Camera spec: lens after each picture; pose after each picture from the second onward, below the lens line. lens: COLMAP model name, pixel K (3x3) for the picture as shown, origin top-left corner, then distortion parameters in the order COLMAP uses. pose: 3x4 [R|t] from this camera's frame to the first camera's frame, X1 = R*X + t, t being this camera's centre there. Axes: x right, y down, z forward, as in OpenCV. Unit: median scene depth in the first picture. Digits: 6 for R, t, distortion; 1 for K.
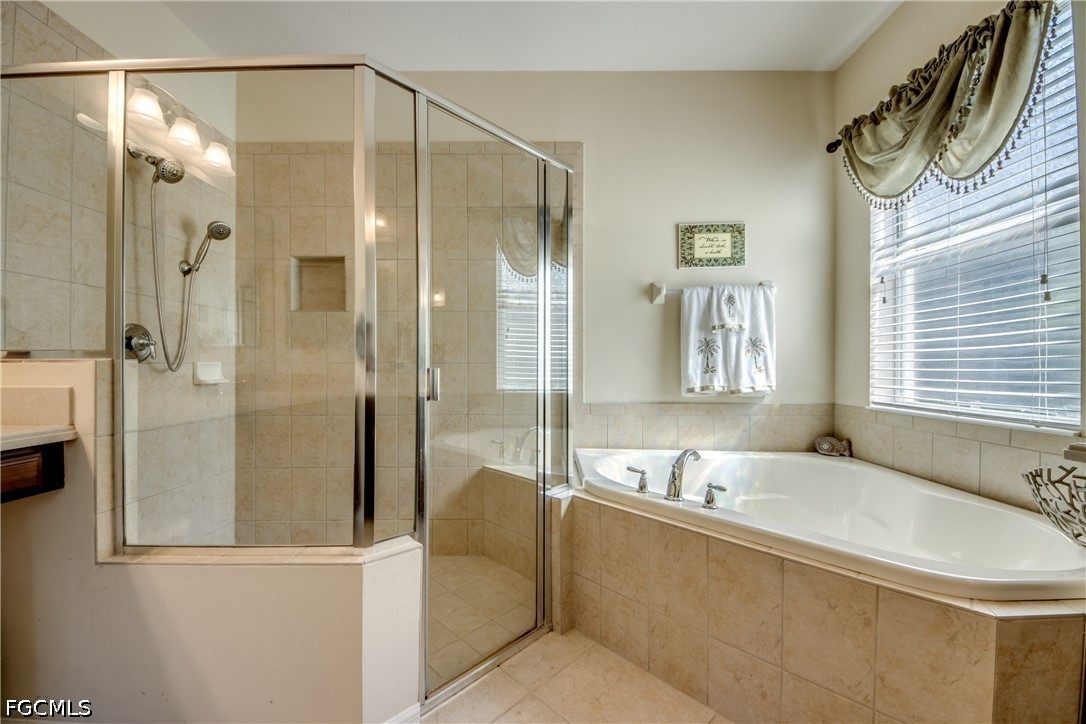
lens RADIAL K [[411.7, 0, 545.4], [0, 411.7, 367.1], [0, 0, 1]] dist [-0.027151, -0.000569]
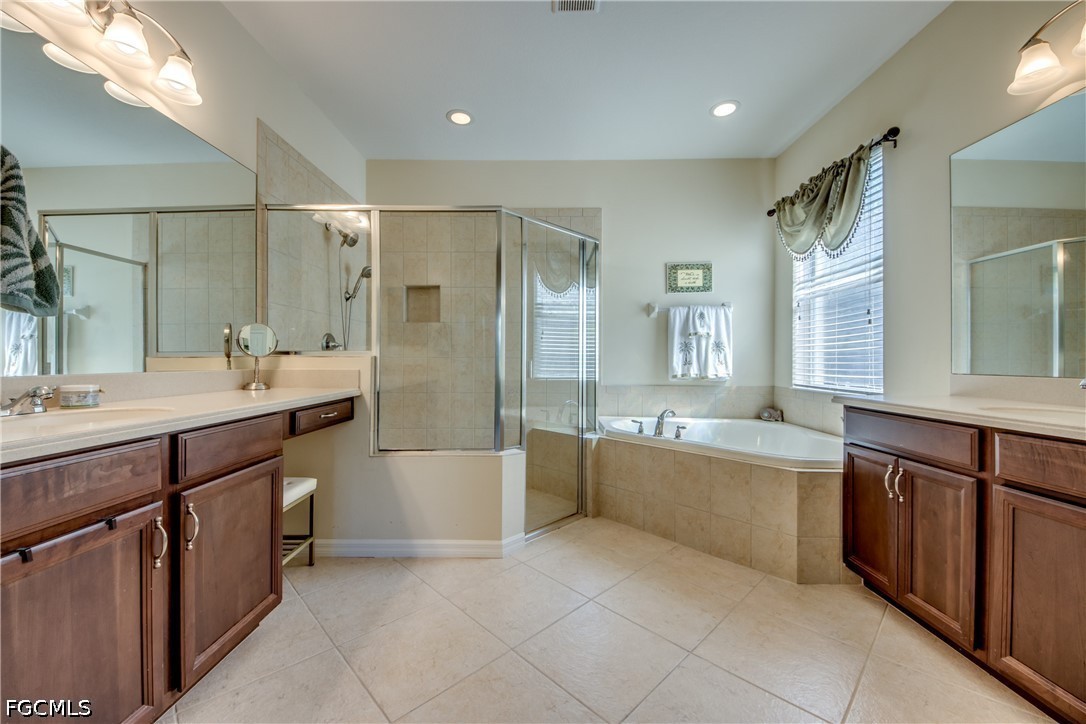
lens RADIAL K [[411.7, 0, 538.2], [0, 411.7, 360.8], [0, 0, 1]] dist [-0.027151, -0.000569]
pose [[0.999673, 0.002756, -0.025409, -0.128896], [-0.002784, 0.999996, -0.001065, 0.003109], [0.025406, 0.001136, 0.999677, -0.632057]]
